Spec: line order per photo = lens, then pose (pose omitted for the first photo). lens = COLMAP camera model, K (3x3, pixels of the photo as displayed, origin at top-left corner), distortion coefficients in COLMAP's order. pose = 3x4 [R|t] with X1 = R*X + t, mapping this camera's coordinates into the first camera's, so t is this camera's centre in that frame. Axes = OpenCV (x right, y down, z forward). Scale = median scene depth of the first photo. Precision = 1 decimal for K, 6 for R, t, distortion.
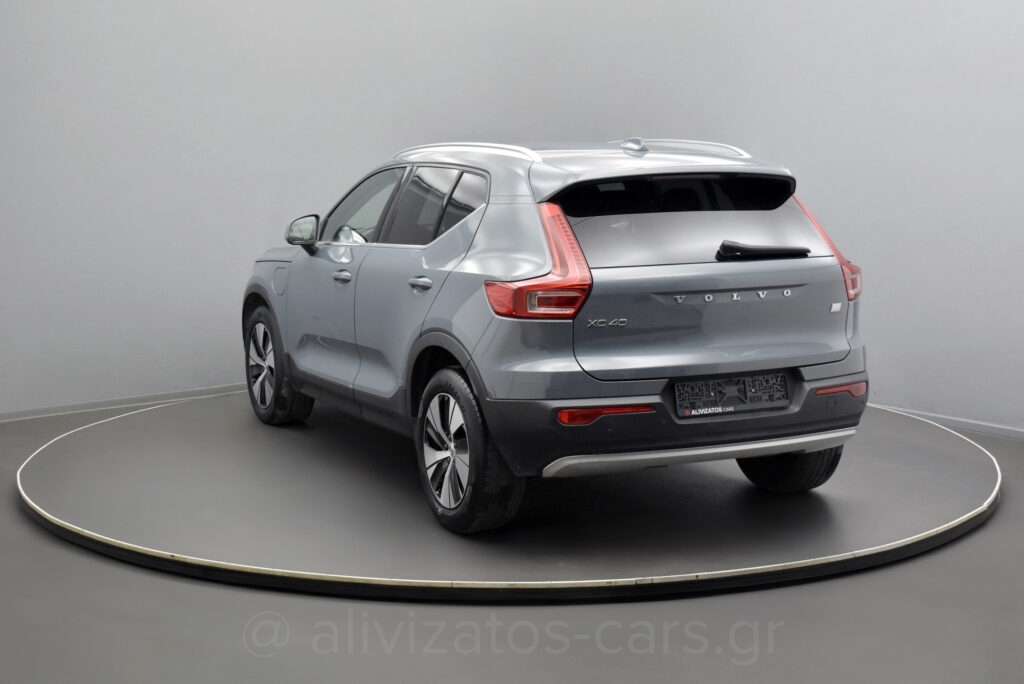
lens RADIAL K [[1655.0, 0, 512.0], [0, 1655.0, 342.0], [0, 0, 1]] dist [0.026625, 0.032117]
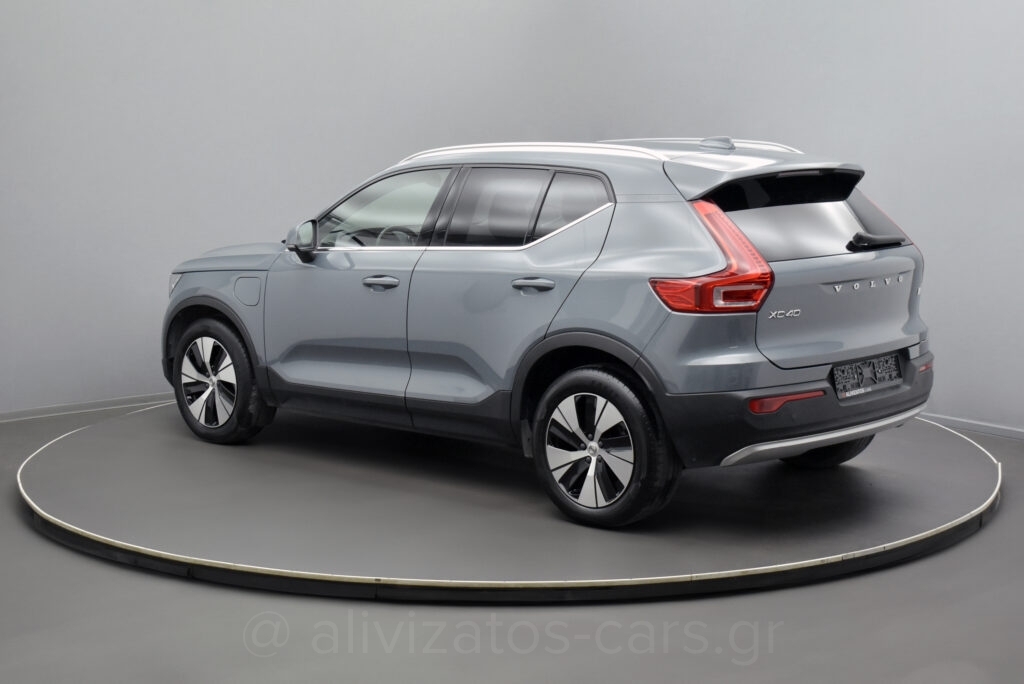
lens RADIAL K [[1655.0, 0, 512.0], [0, 1655.0, 342.0], [0, 0, 1]] dist [0.026625, 0.032117]
pose [[0.933884, -0.051598, 0.353834, -0.439972], [0.051612, 0.998623, 0.009404, -0.011625], [-0.353832, 0.009480, 0.935261, 0.078798]]
